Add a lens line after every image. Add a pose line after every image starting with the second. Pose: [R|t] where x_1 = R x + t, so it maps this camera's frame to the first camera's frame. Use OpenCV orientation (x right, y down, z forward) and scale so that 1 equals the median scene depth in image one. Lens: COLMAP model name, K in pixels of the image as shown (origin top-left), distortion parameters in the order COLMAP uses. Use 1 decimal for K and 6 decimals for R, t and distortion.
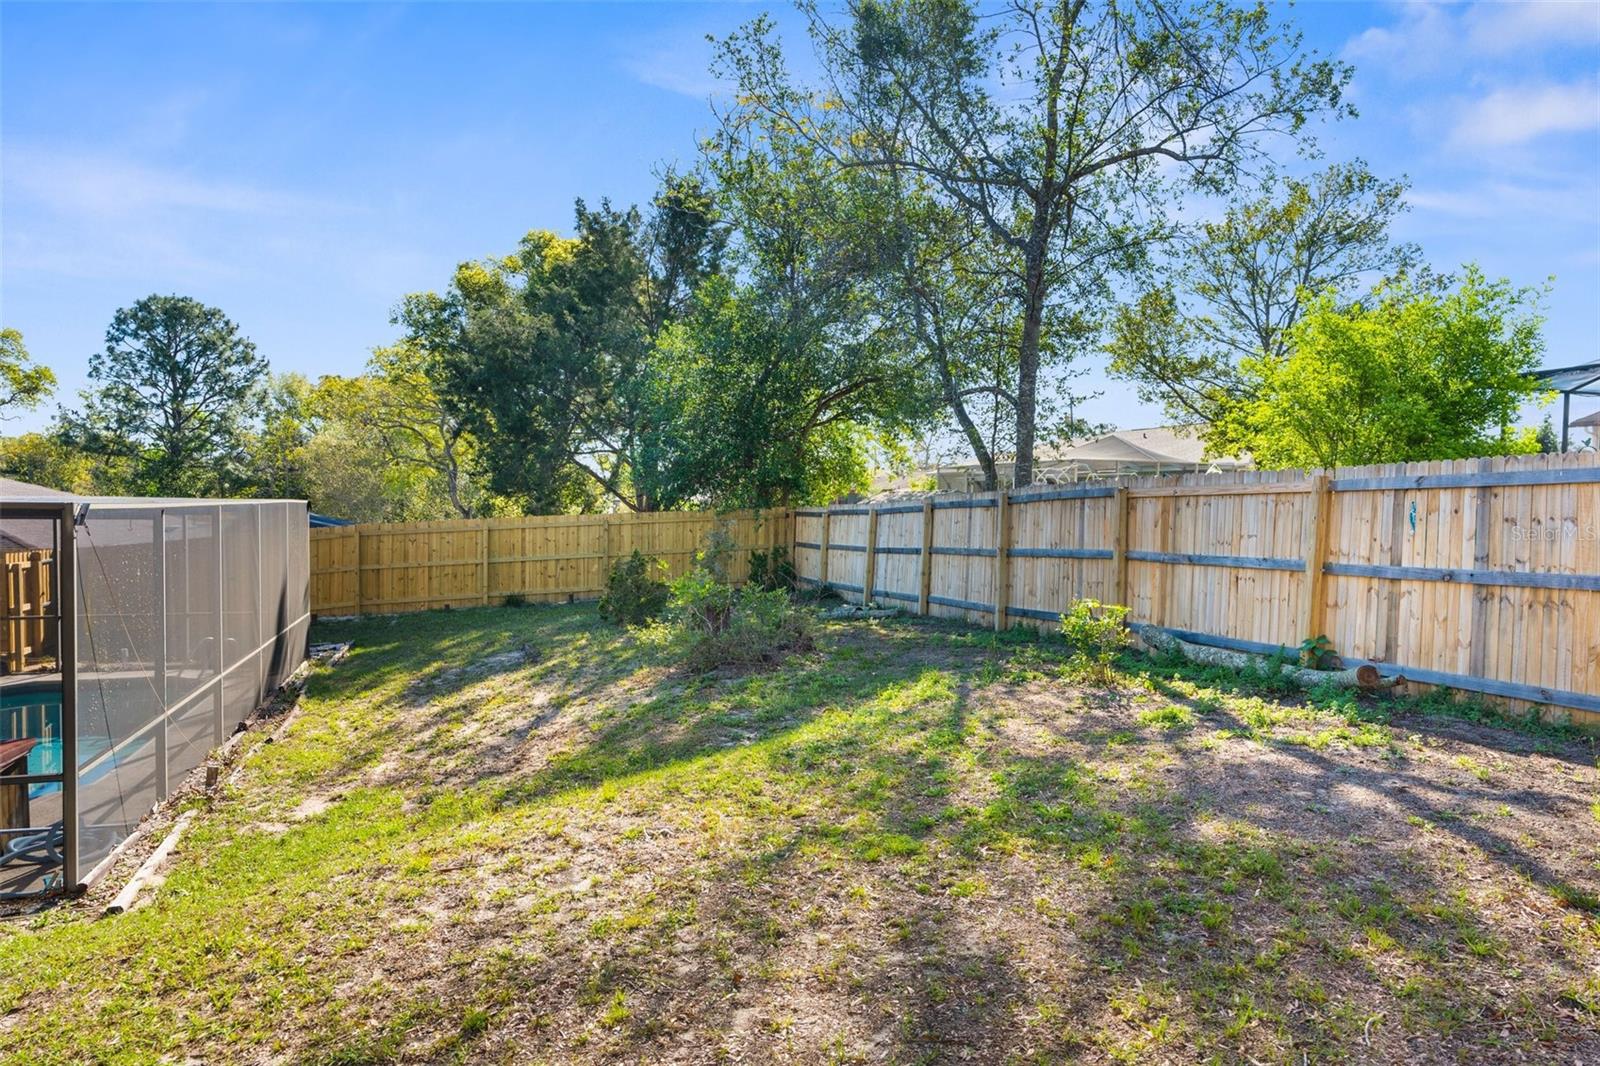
lens RADIAL K [[1005.1, 0, 800.0], [0, 1005.1, 533.0], [0, 0, 1]] dist [0.001759, 0.000573]
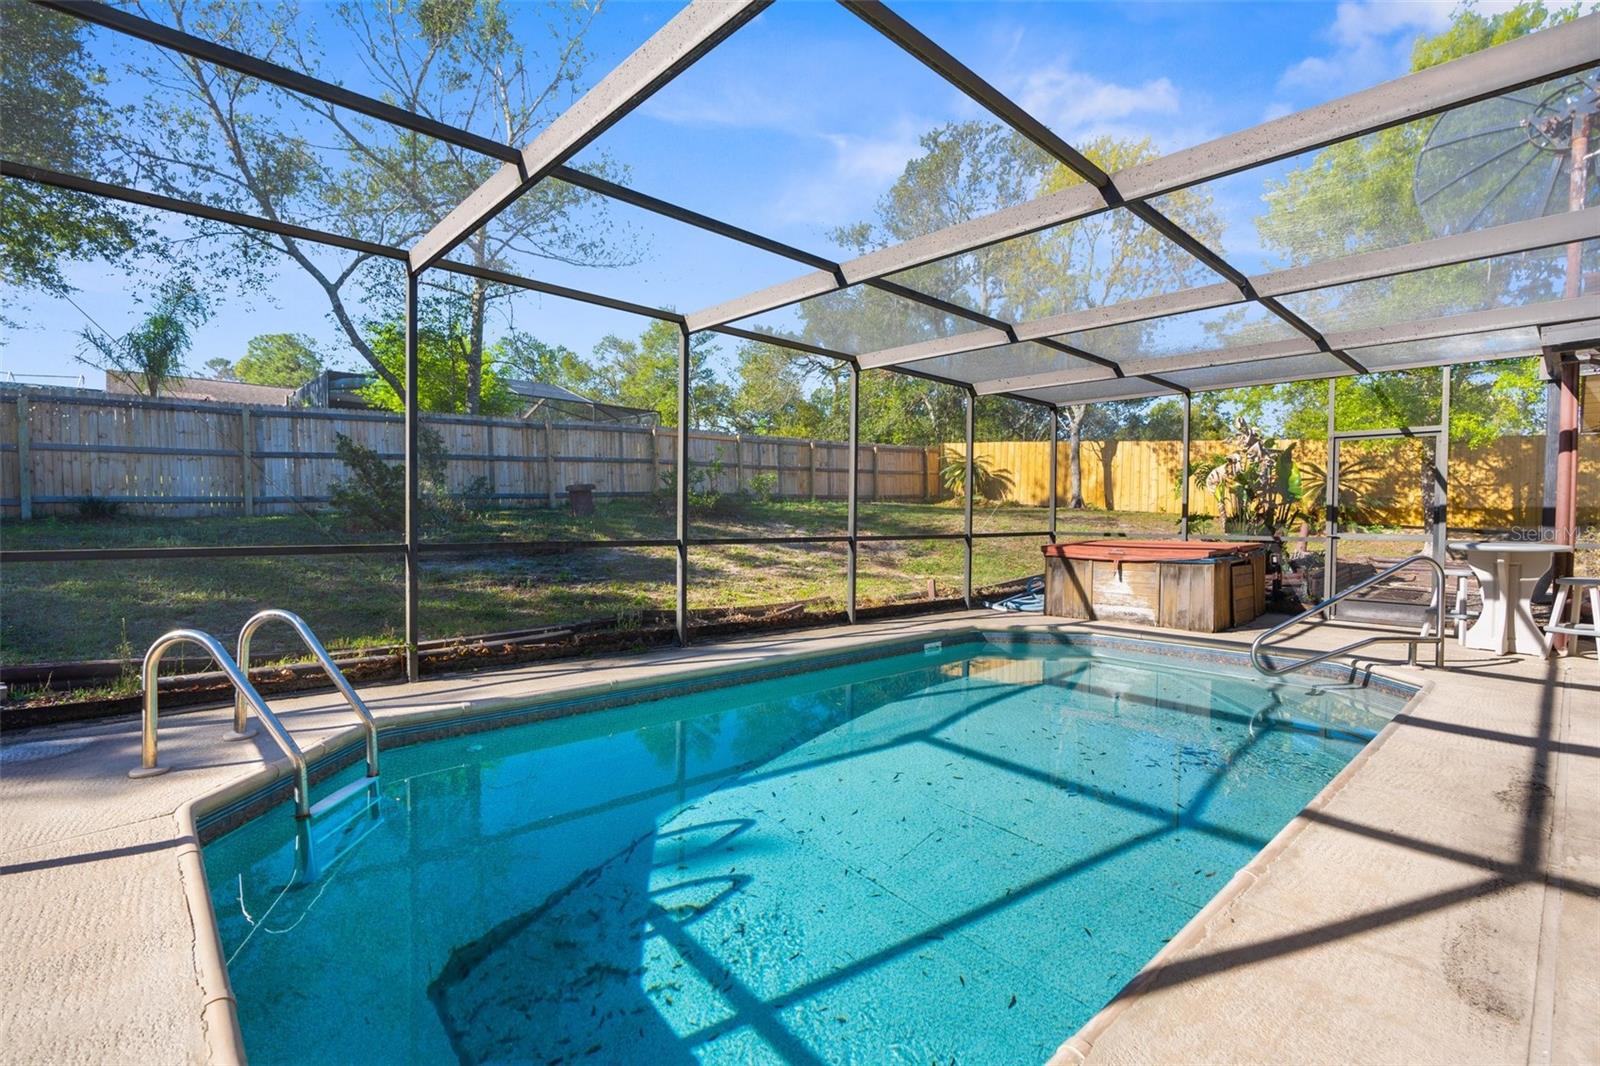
lens RADIAL K [[731.7, 0, 793.4], [0, 731.7, 537.6], [0, 0, 1]] dist [-0.000872, -0.000053]
pose [[-0.420889, -0.041725, 0.906152, -0.206727], [0.014776, 0.998494, 0.052840, 0.017828], [-0.906992, 0.035629, -0.419638, 0.233841]]
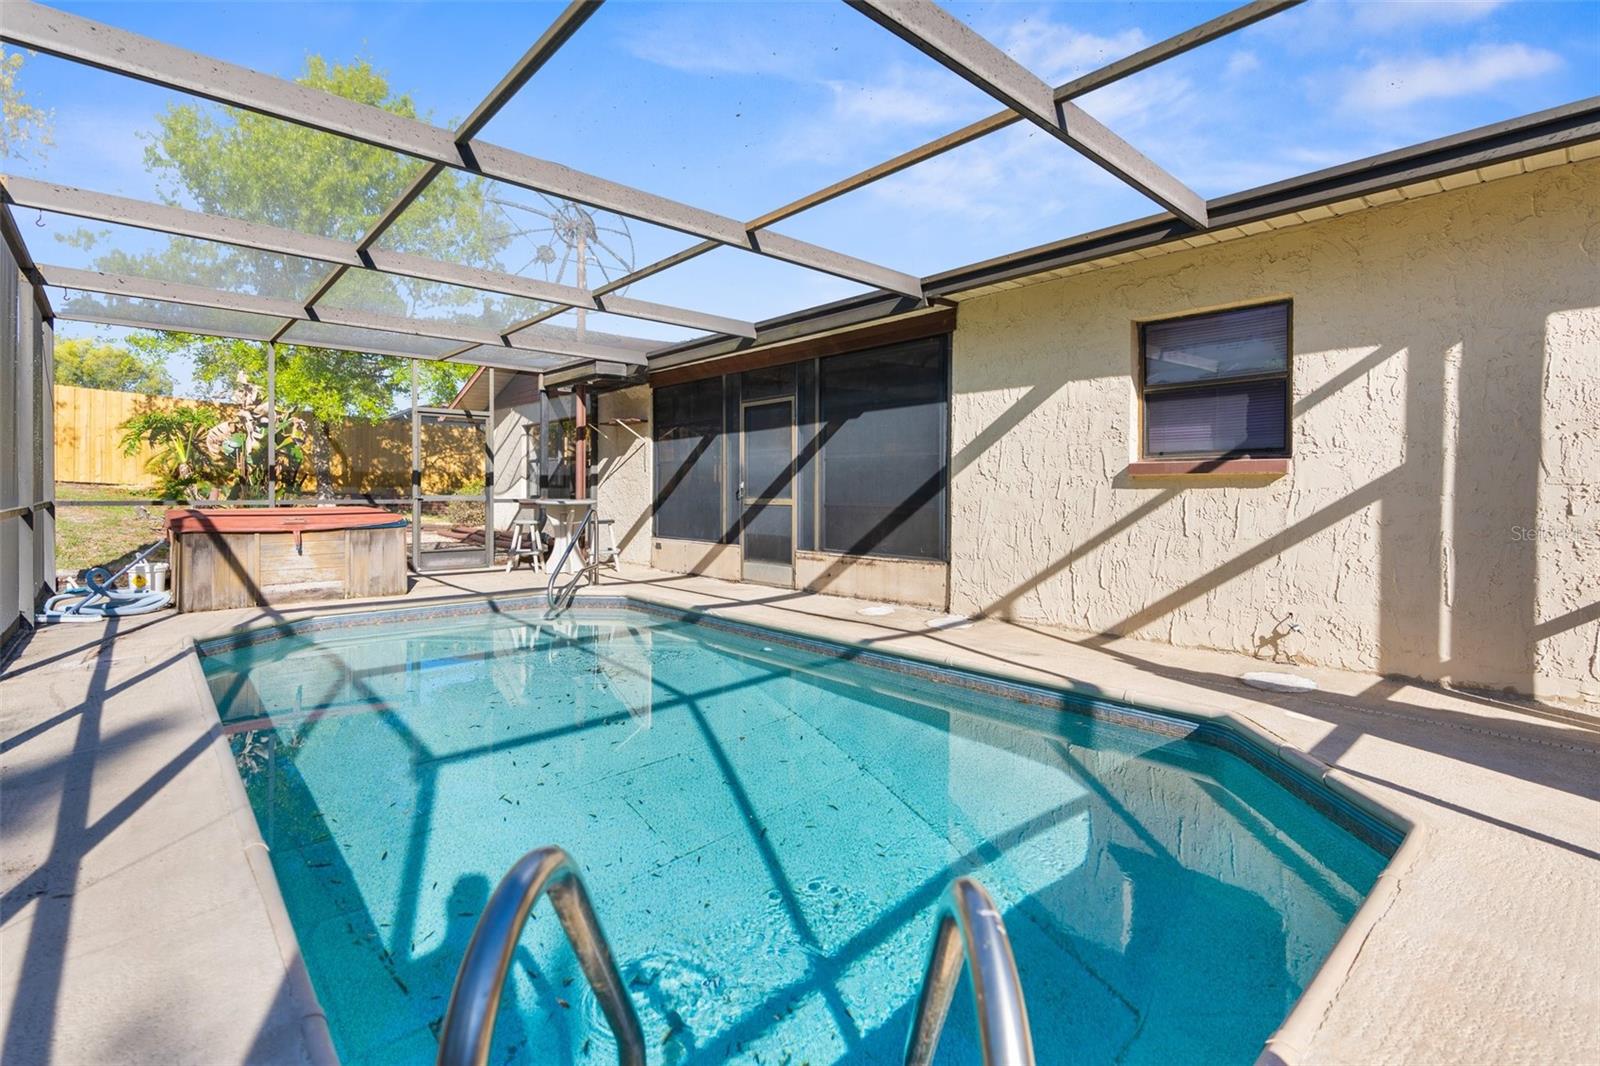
lens RADIAL K [[745.4, 0, 796.5], [0, 745.4, 493.6], [0, 0, 1]] dist [-0.011606, 0.000313]
pose [[-0.914586, -0.013342, -0.404172, -0.139010], [-0.027032, 0.999237, 0.028184, 0.018757], [0.403488, 0.036702, -0.914248, 0.259957]]
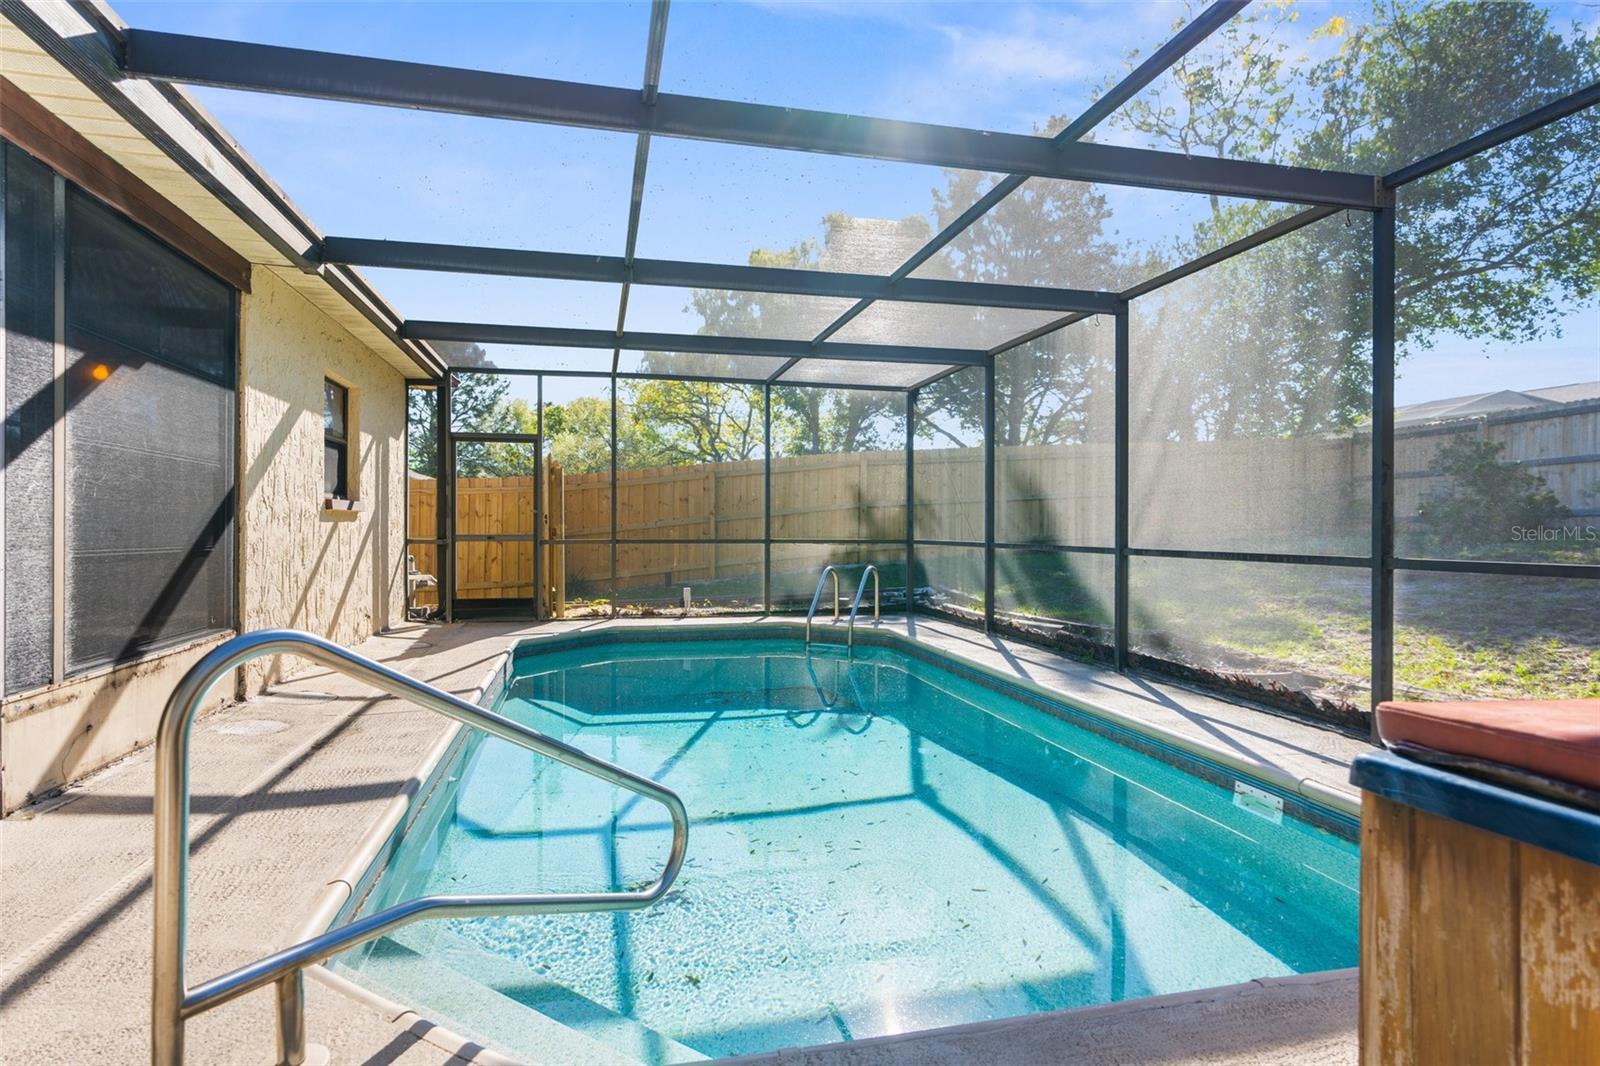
lens RADIAL K [[842.5, 0, 788.3], [0, 842.5, 526.0], [0, 0, 1]] dist [0.000179, 0.000645]
pose [[0.995769, -0.008146, -0.091526, -0.141013], [0.005084, 0.999421, -0.033641, 0.023749], [0.091747, 0.033033, 0.995234, 0.104756]]
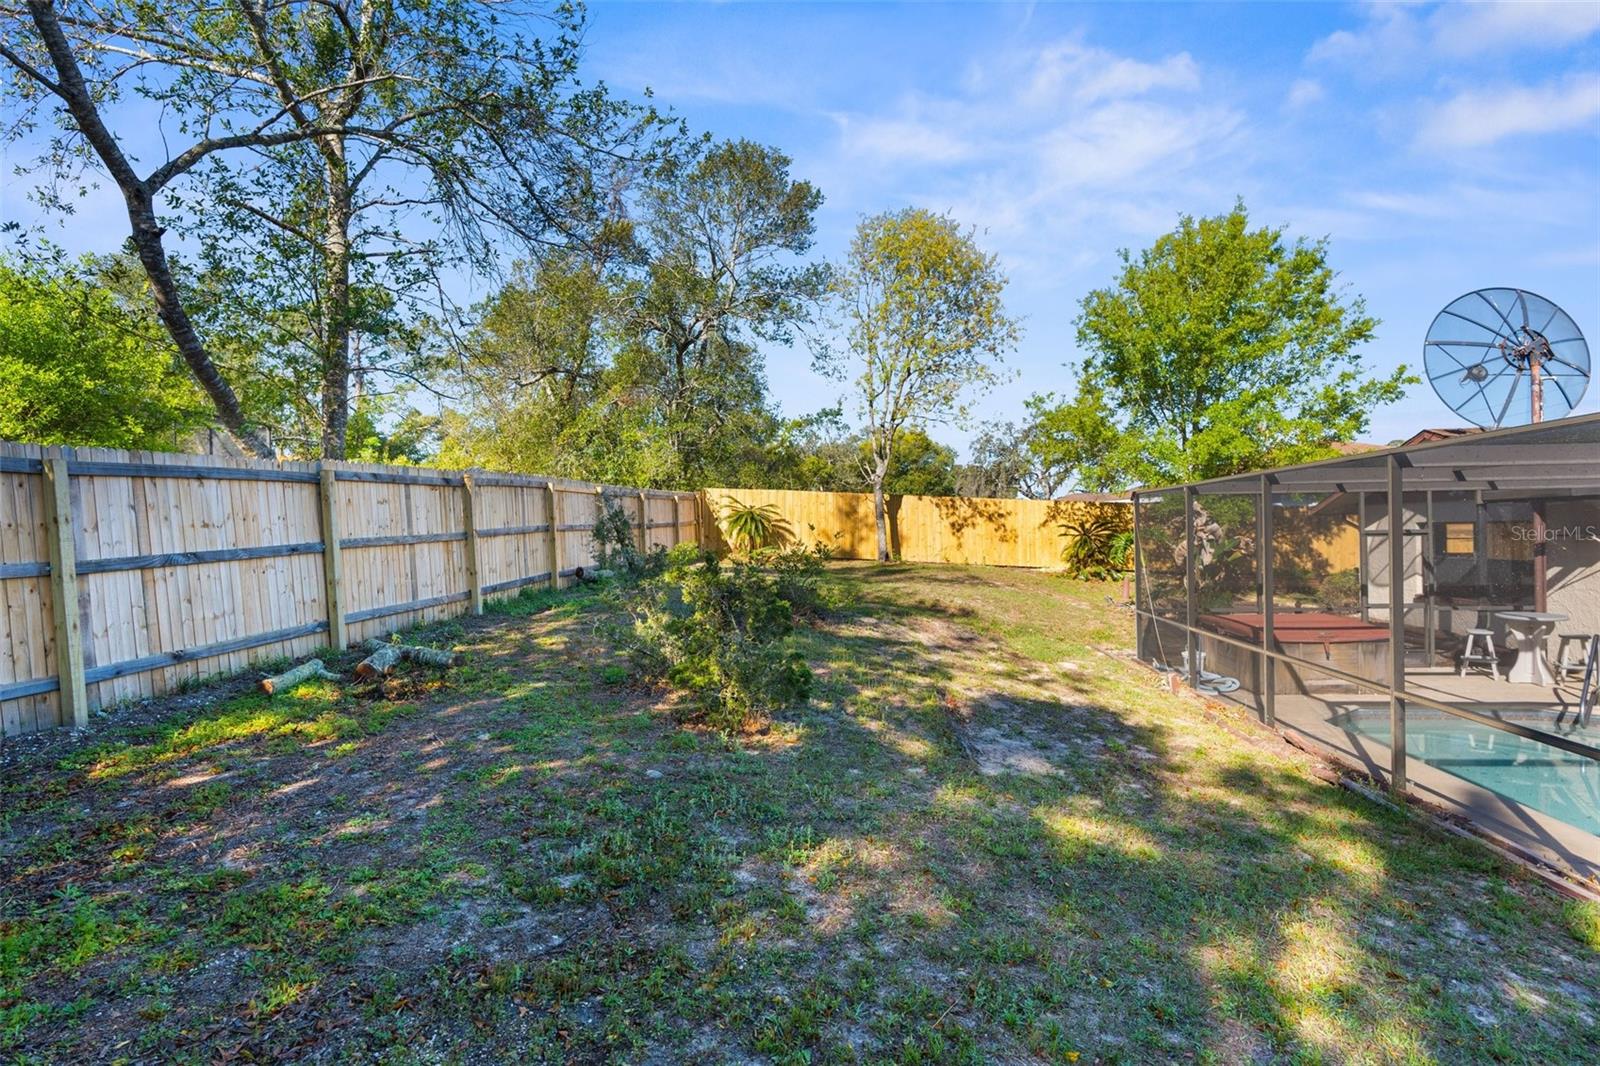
lens RADIAL K [[820.4, 0, 800.0], [0, 820.4, 533.0], [0, 0, 1]] dist [0.001834, 0.001056]
pose [[-0.916402, 0.003489, 0.400245, -0.084293], [0.017903, 0.999319, 0.032280, -0.000539], [-0.399859, 0.036747, -0.915840, 0.327072]]
